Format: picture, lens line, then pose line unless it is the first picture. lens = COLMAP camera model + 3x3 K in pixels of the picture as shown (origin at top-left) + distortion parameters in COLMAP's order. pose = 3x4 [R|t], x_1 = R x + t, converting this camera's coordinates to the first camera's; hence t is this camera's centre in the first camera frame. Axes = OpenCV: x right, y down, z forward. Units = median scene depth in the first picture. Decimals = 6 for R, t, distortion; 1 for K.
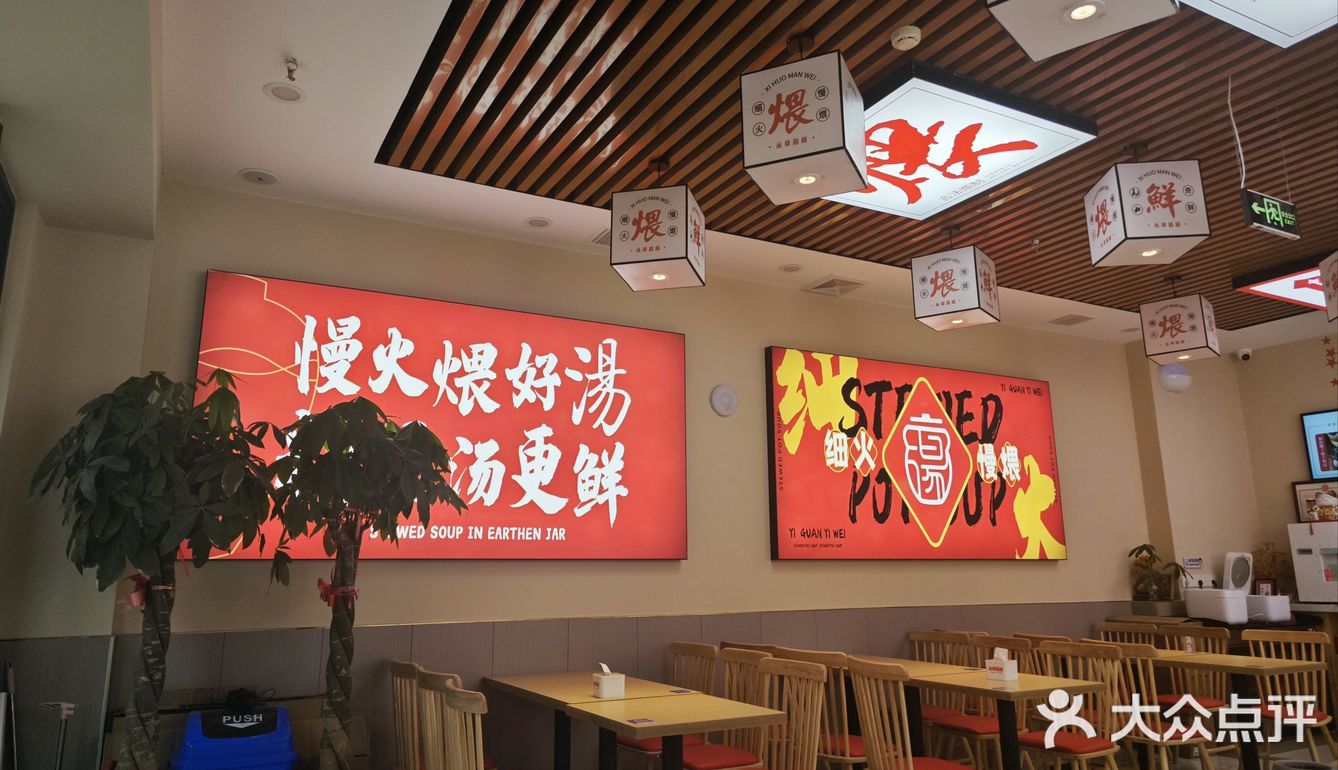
lens RADIAL K [[897.5, 0, 669.0], [0, 897.5, 385.0], [0, 0, 1]] dist [0.011433, 0.000940]
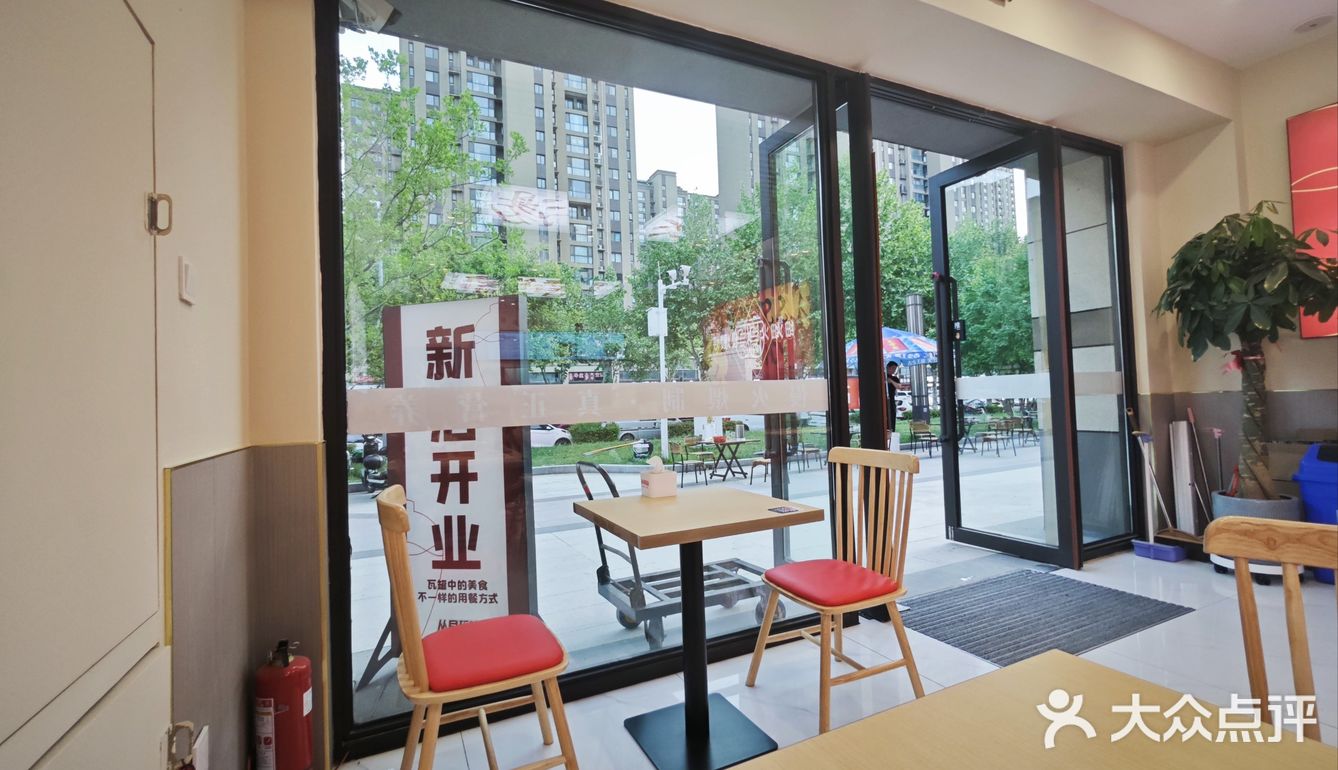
lens RADIAL K [[573.9, 0, 669.0], [0, 573.9, 385.0], [0, 0, 1]] dist [-0.002300, 0.000218]
pose [[-0.045401, -0.016020, -0.998840, 0.365254], [0.243213, 0.969608, -0.026606, 0.050003], [0.968910, -0.244139, -0.040125, 0.078604]]
